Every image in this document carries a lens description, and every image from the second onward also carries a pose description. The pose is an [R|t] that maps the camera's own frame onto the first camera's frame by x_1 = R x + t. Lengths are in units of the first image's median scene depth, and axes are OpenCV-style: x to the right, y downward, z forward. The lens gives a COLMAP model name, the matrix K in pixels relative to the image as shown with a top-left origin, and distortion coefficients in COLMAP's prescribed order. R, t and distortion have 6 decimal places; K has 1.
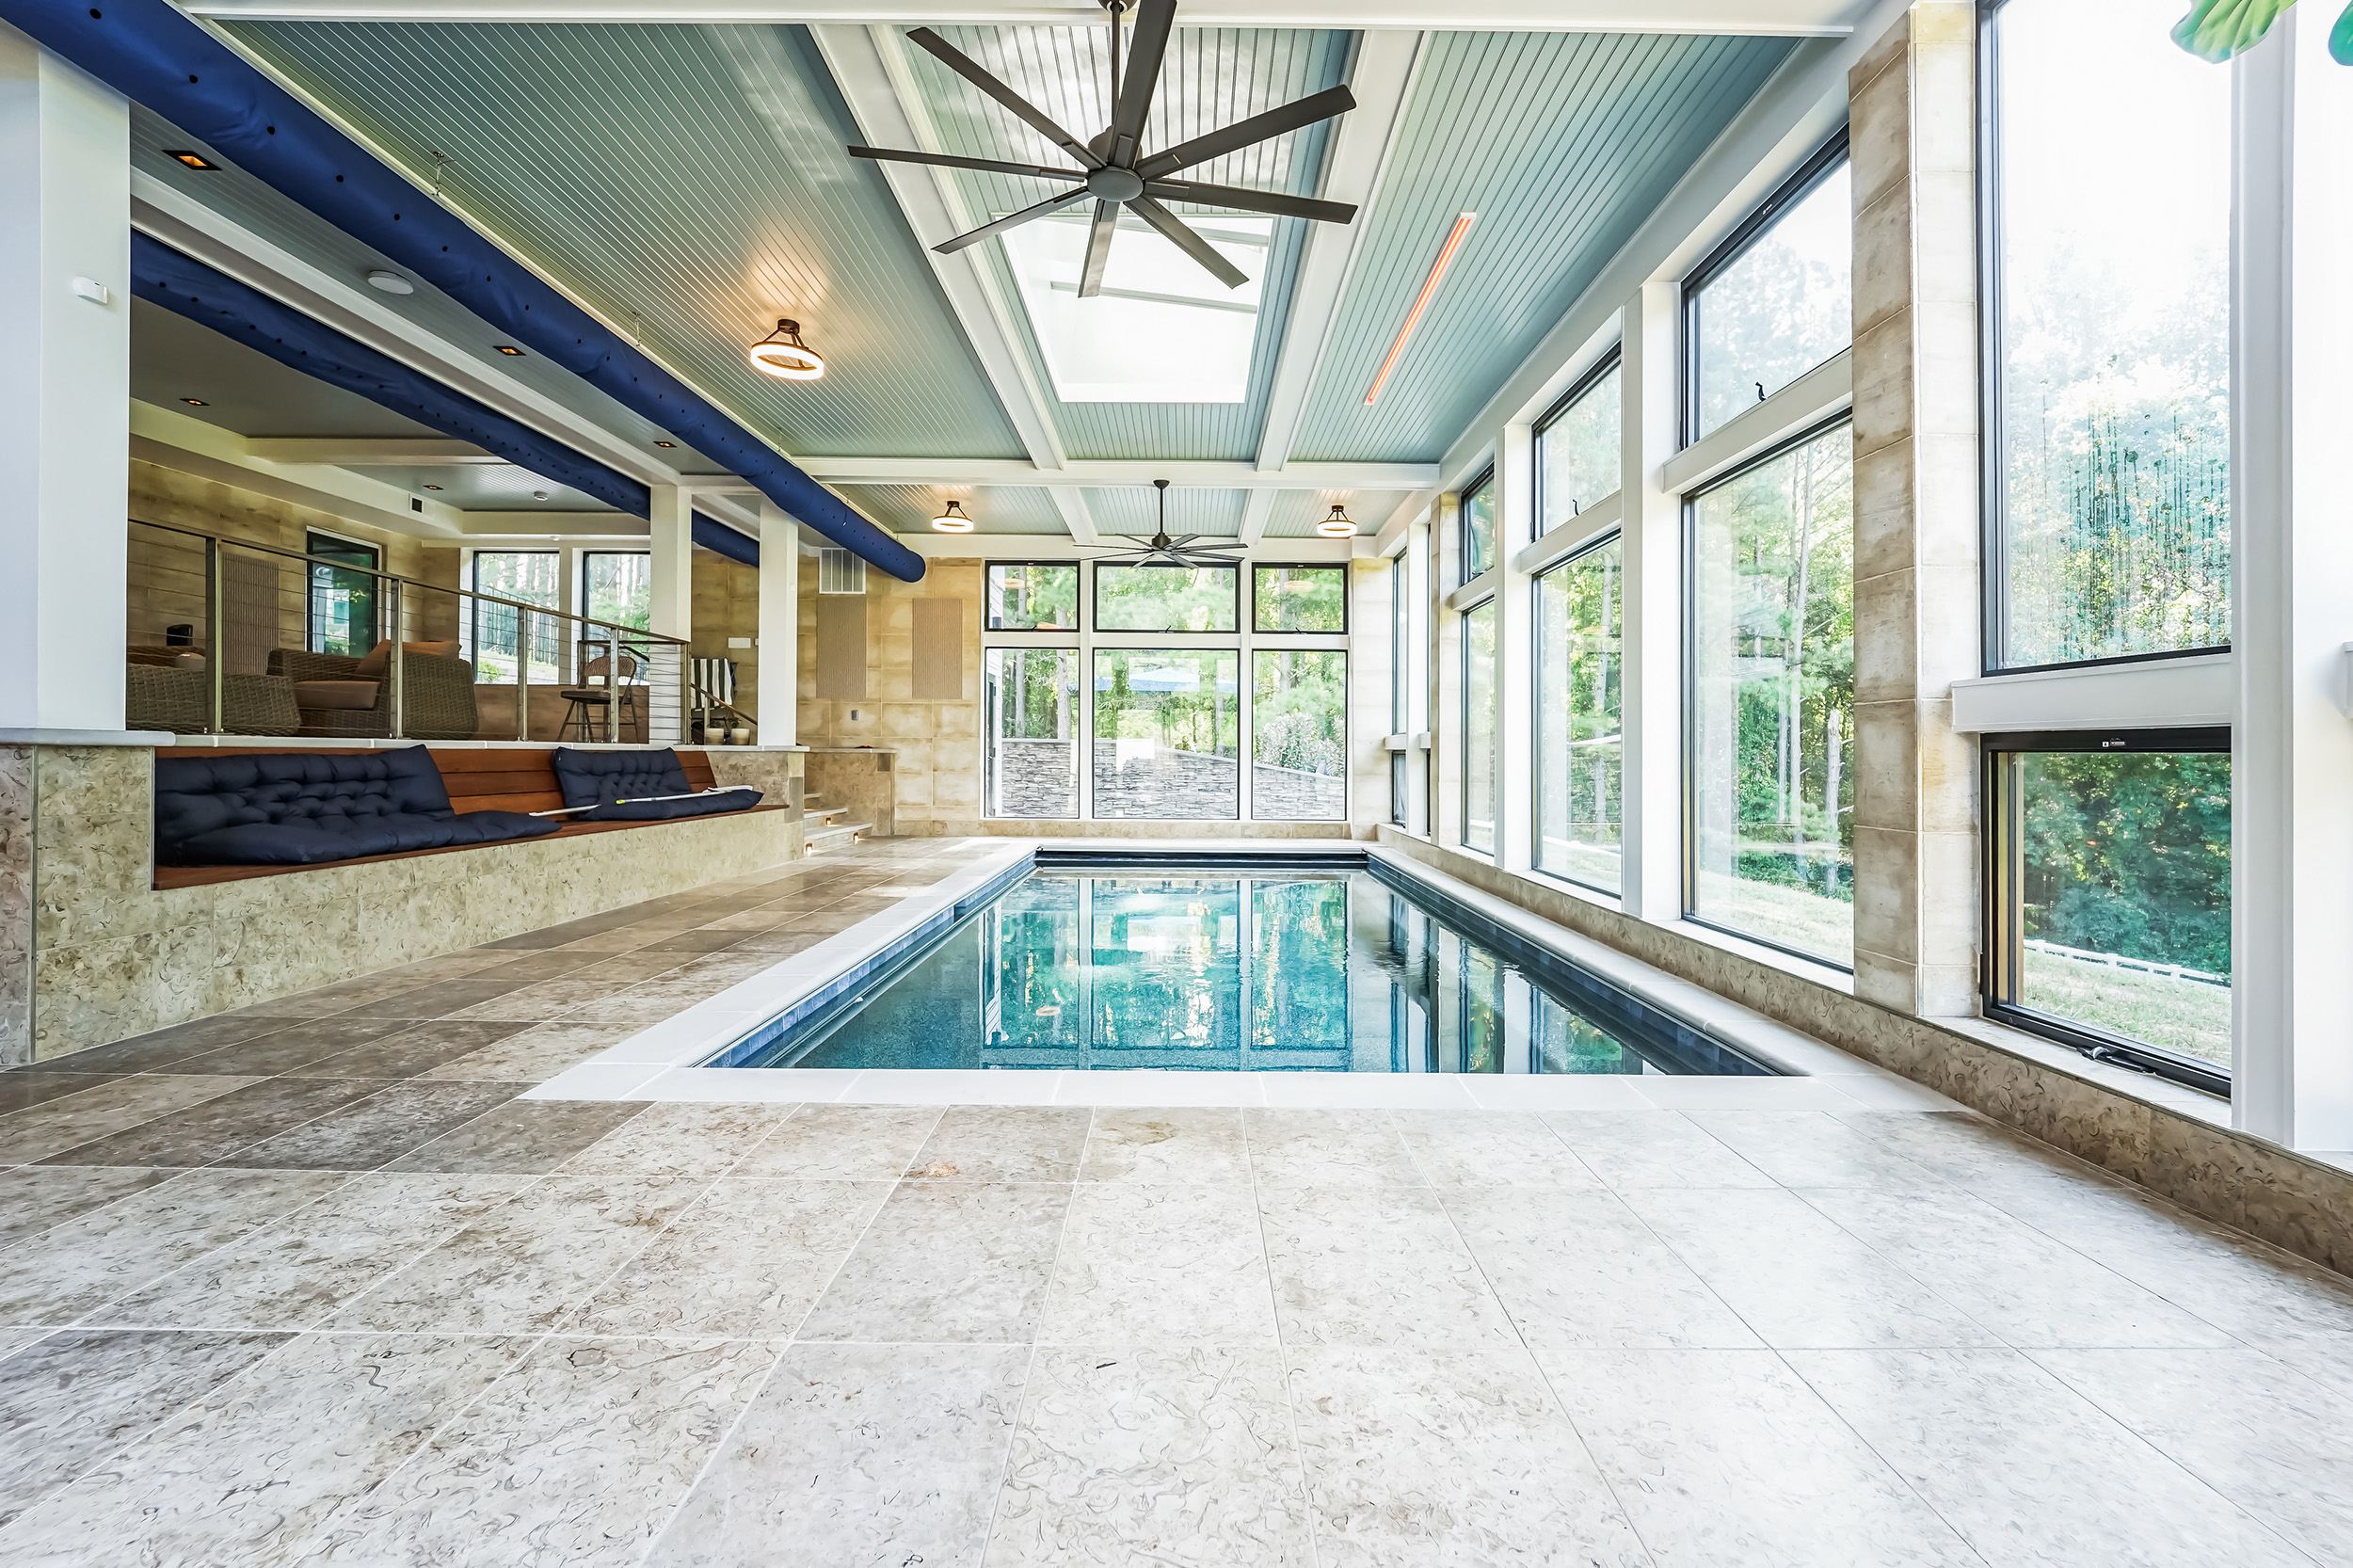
lens RADIAL K [[959.8, 0, 1186.3], [0, 959.8, 738.9], [0, 0, 1]] dist [-0.014528, 0.001936]
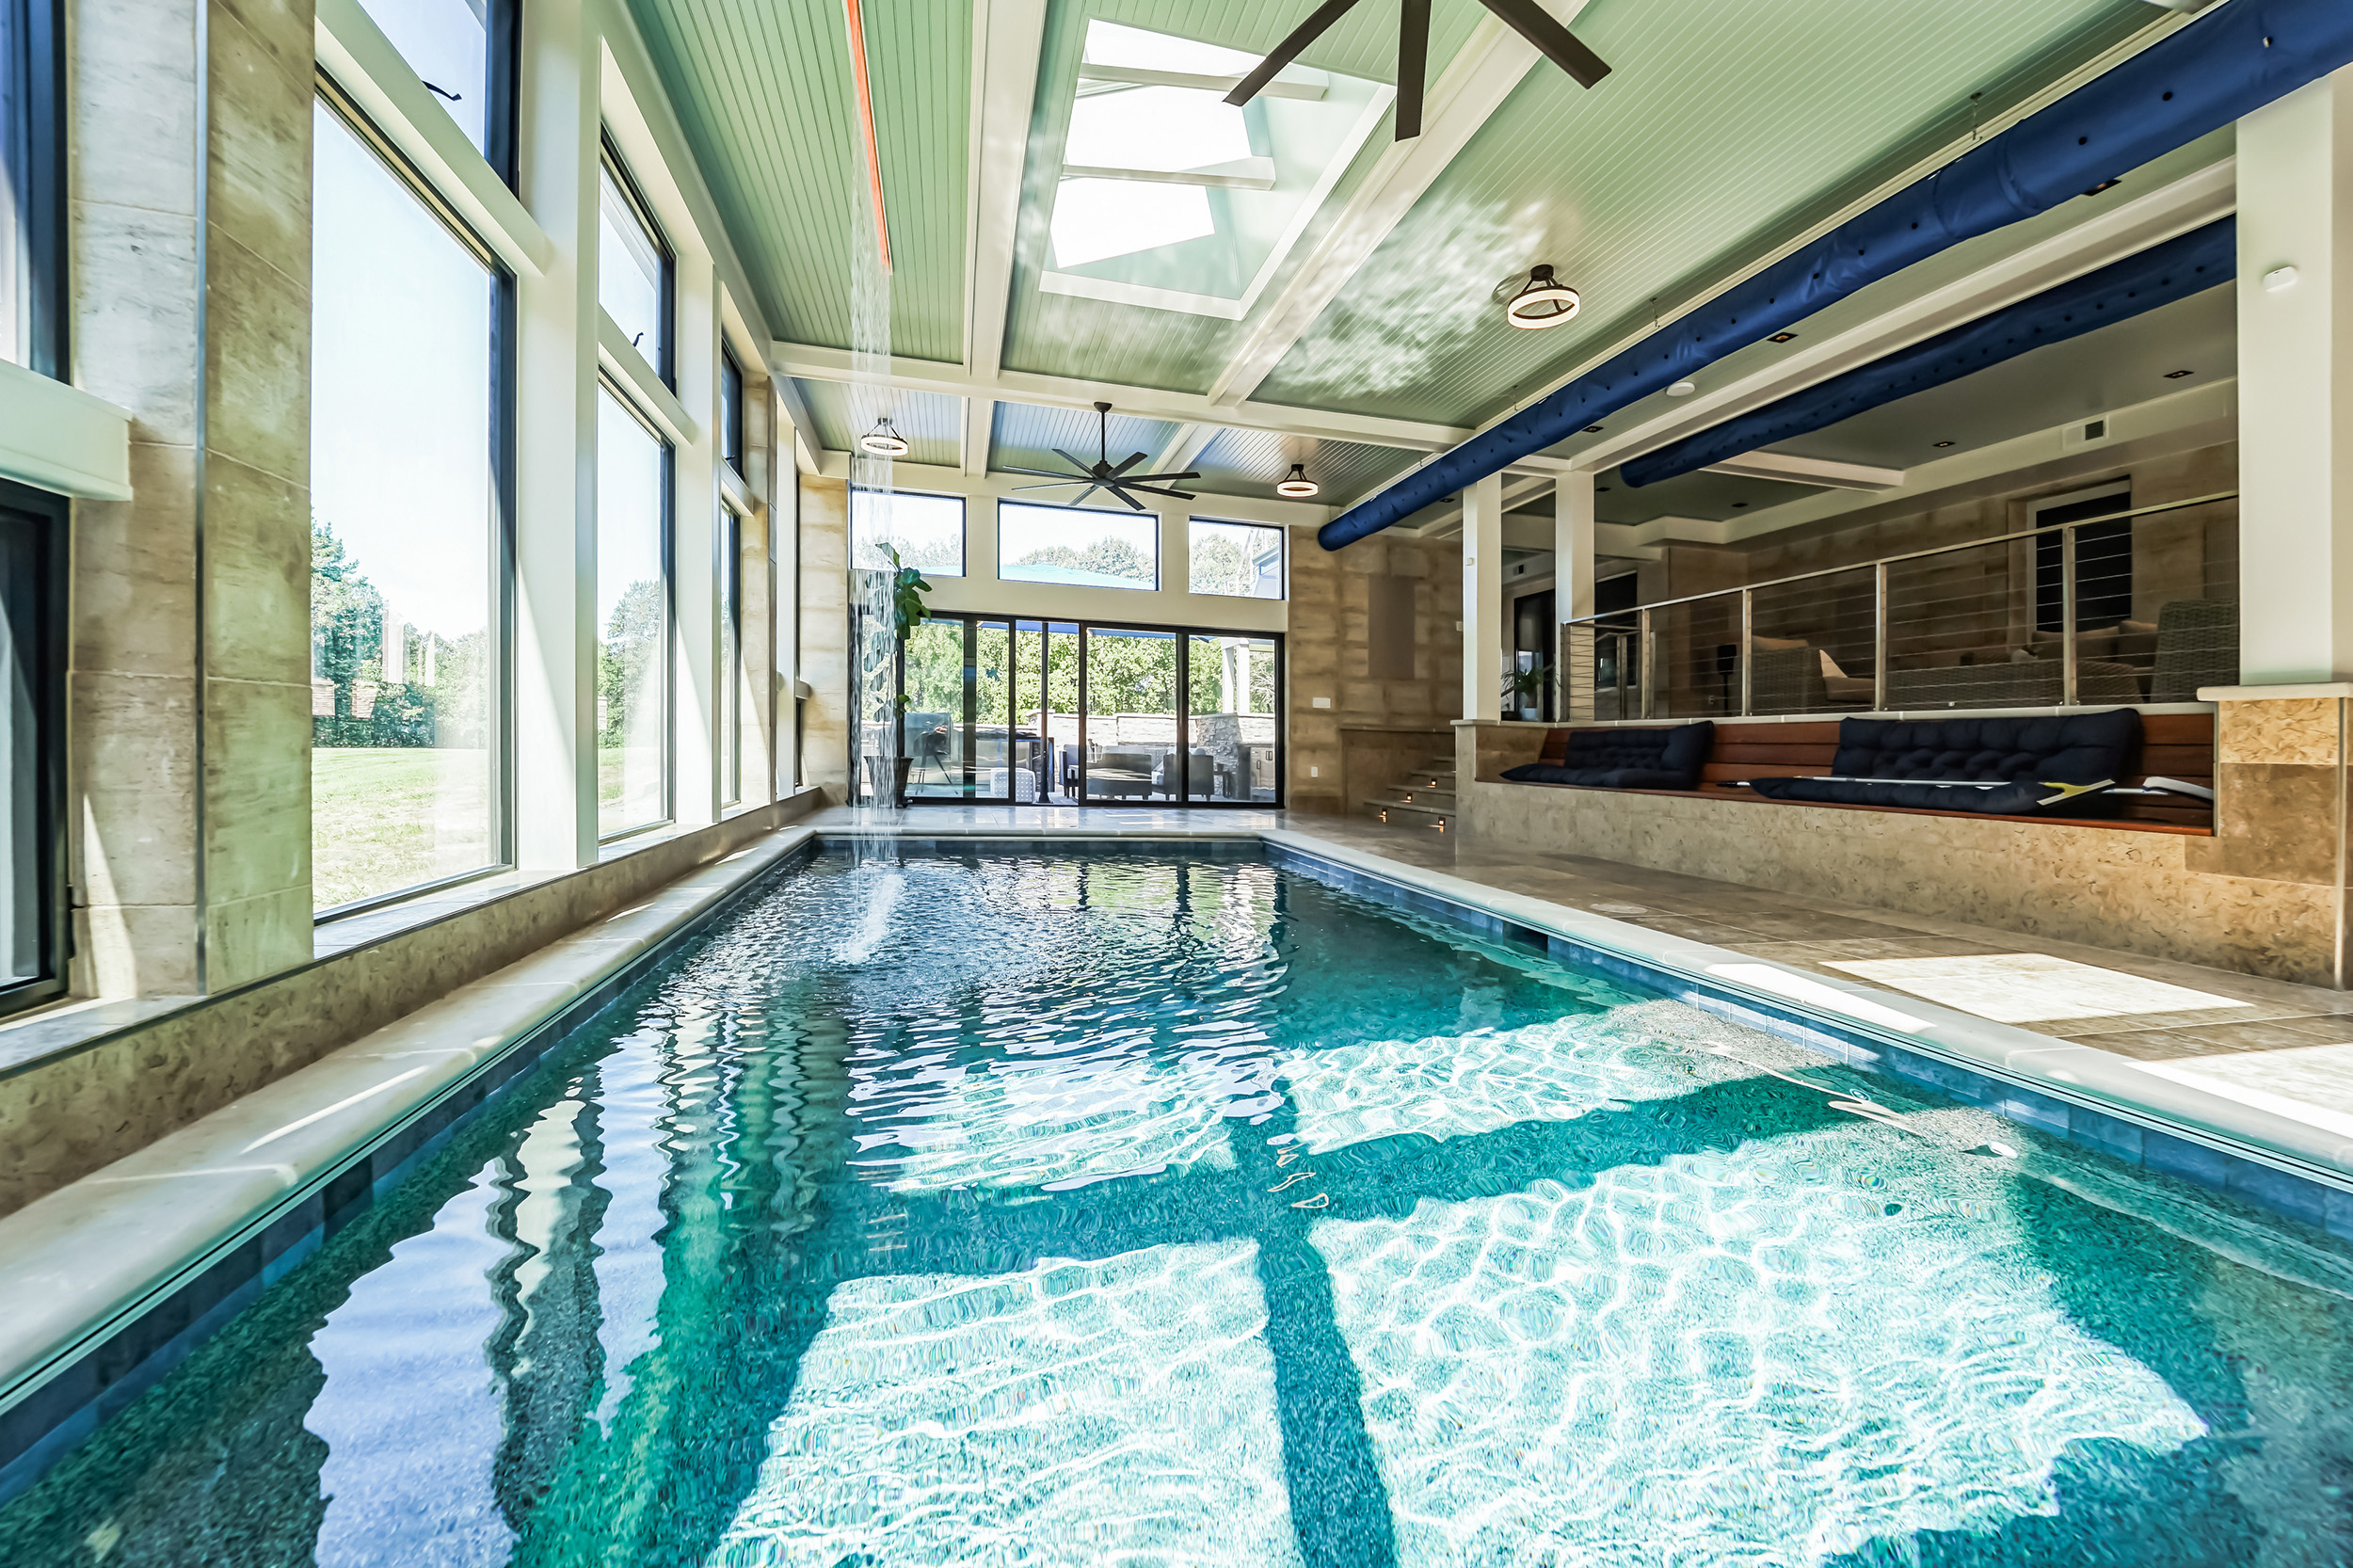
lens RADIAL K [[959.8, 0, 1196.9], [0, 959.8, 756.2], [0, 0, 1]] dist [-0.014528, 0.001936]
pose [[-0.969675, -0.036224, -0.241698, 0.125794], [-0.034788, 0.999343, -0.010210, 0.065980], [0.241909, -0.001492, -0.970298, 1.501394]]
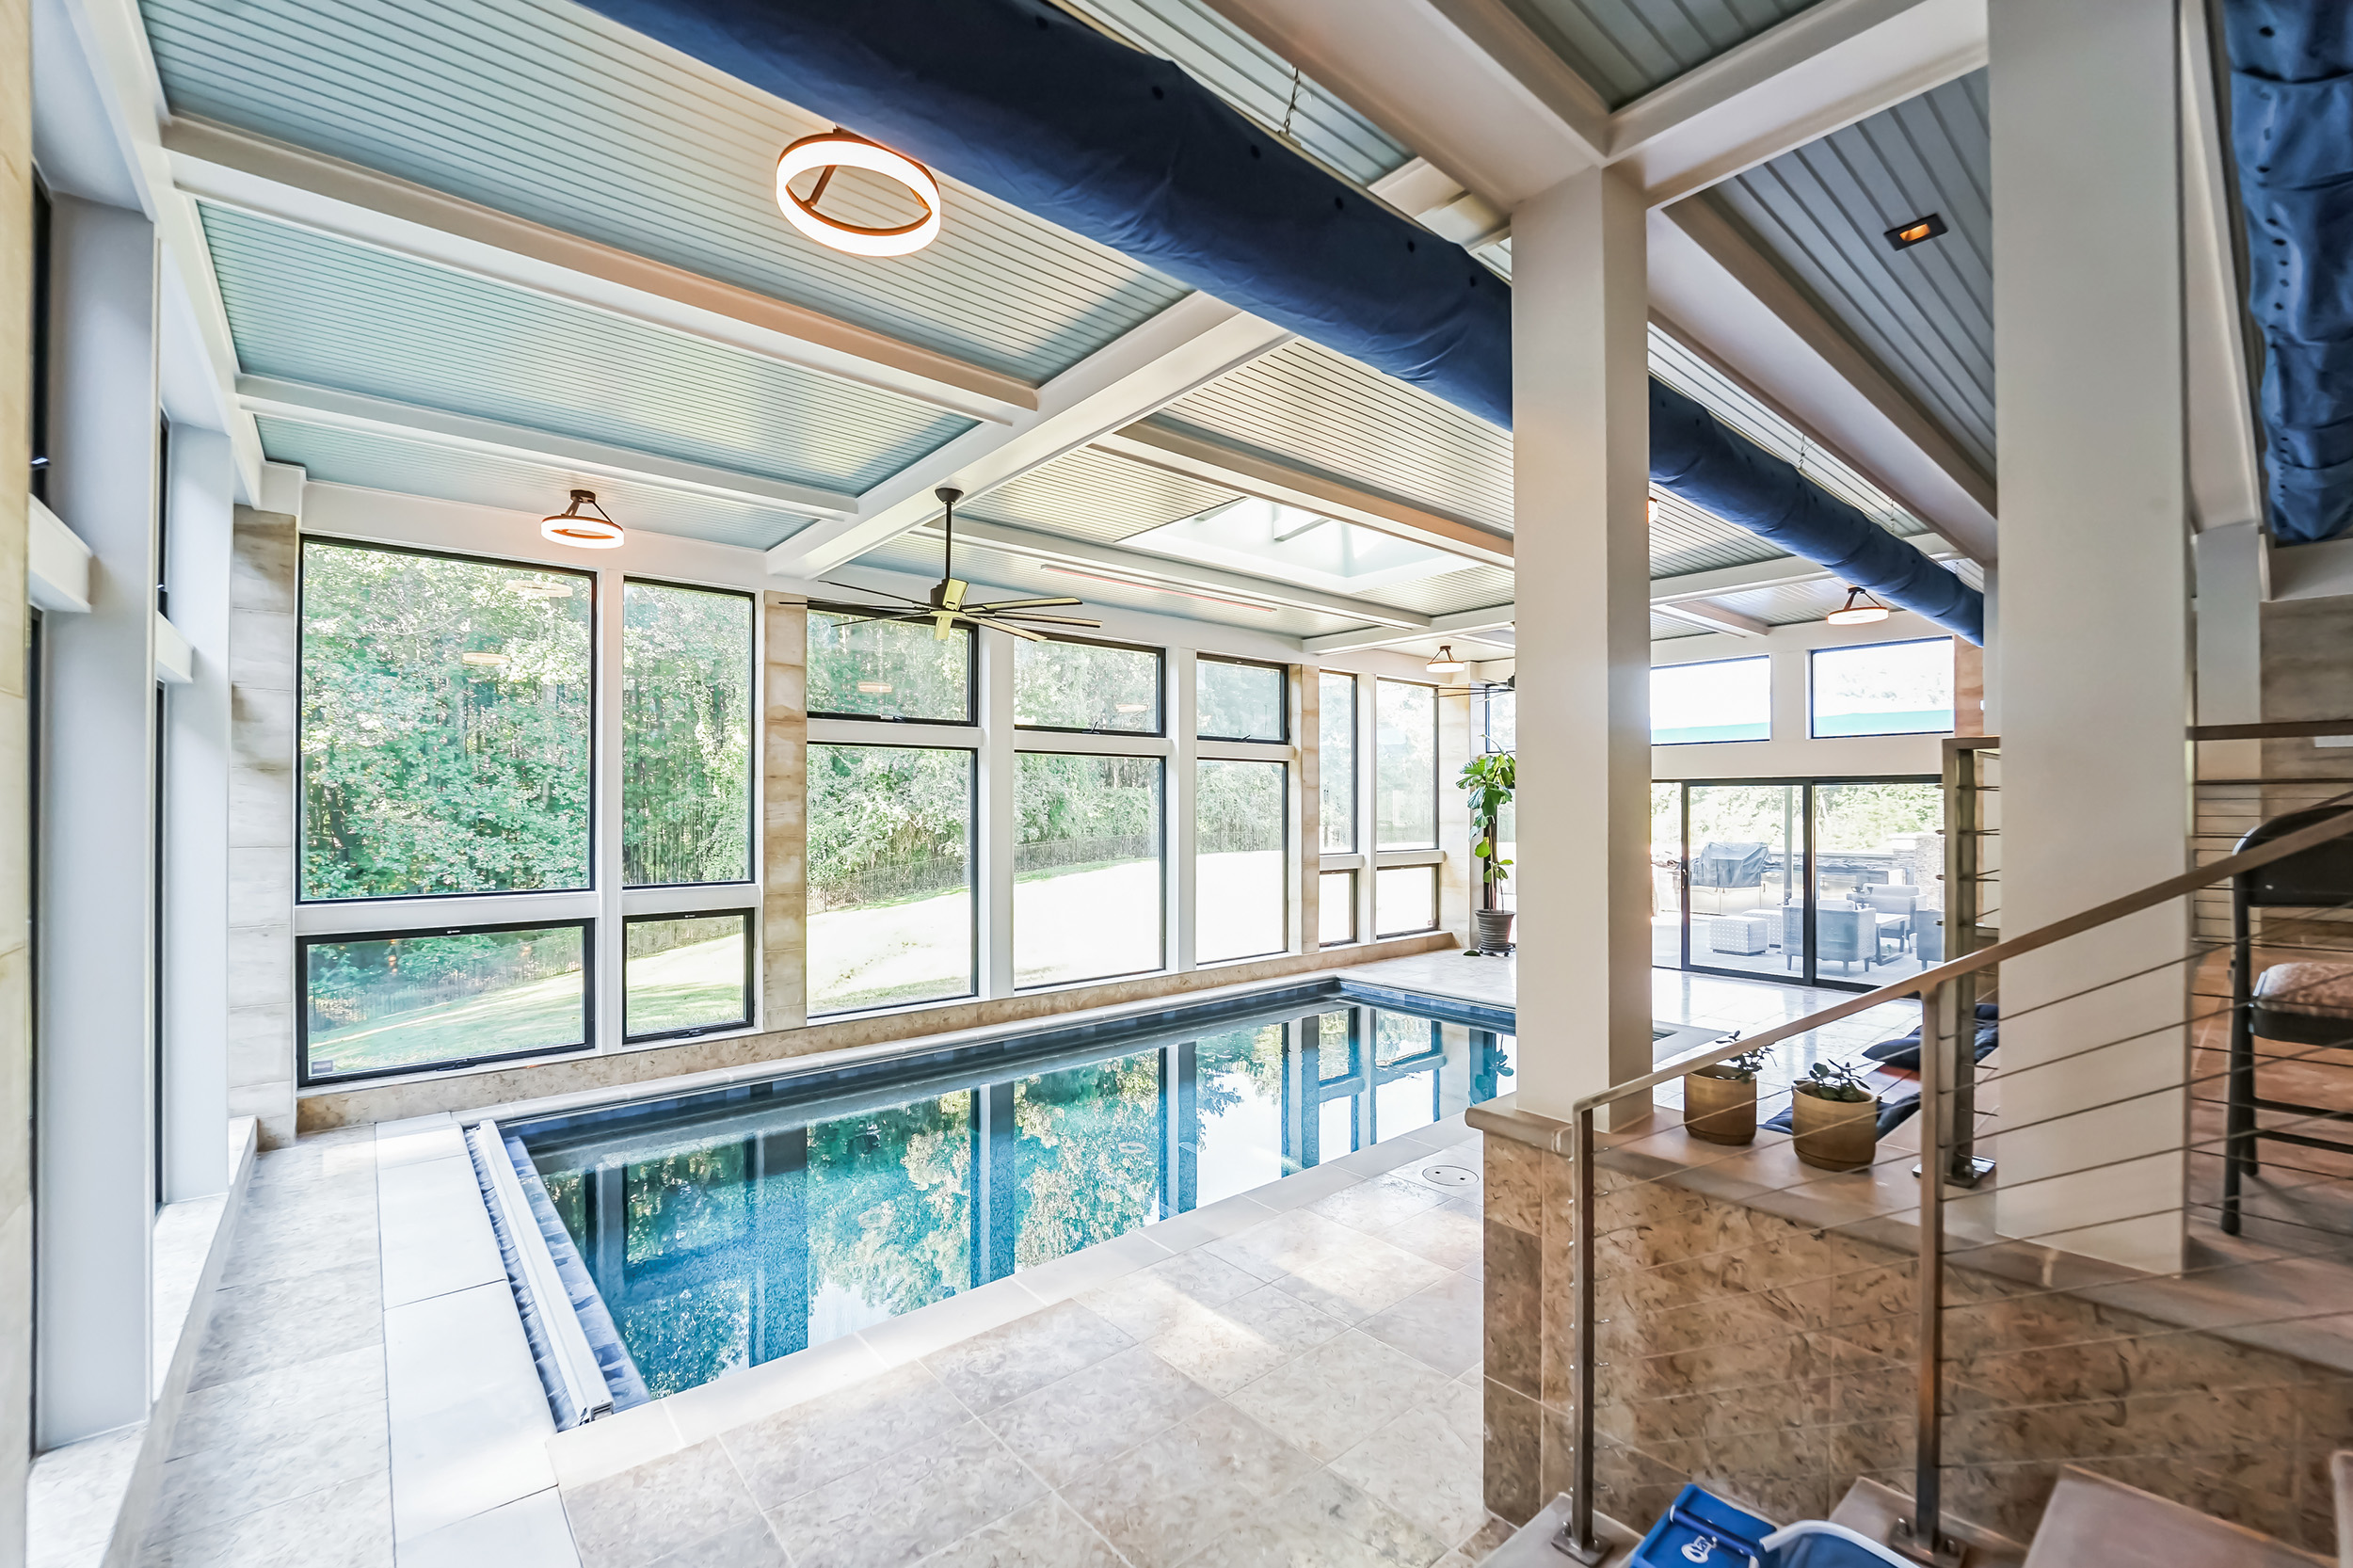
lens RADIAL K [[959.8, 0, 1190.5], [0, 959.8, 804.1], [0, 0, 1]] dist [-0.014528, 0.001936]
pose [[-0.646566, -0.009137, 0.762804, -0.674820], [-0.021373, 0.999753, -0.006141, -0.094116], [-0.762559, -0.020274, -0.646601, 1.505374]]
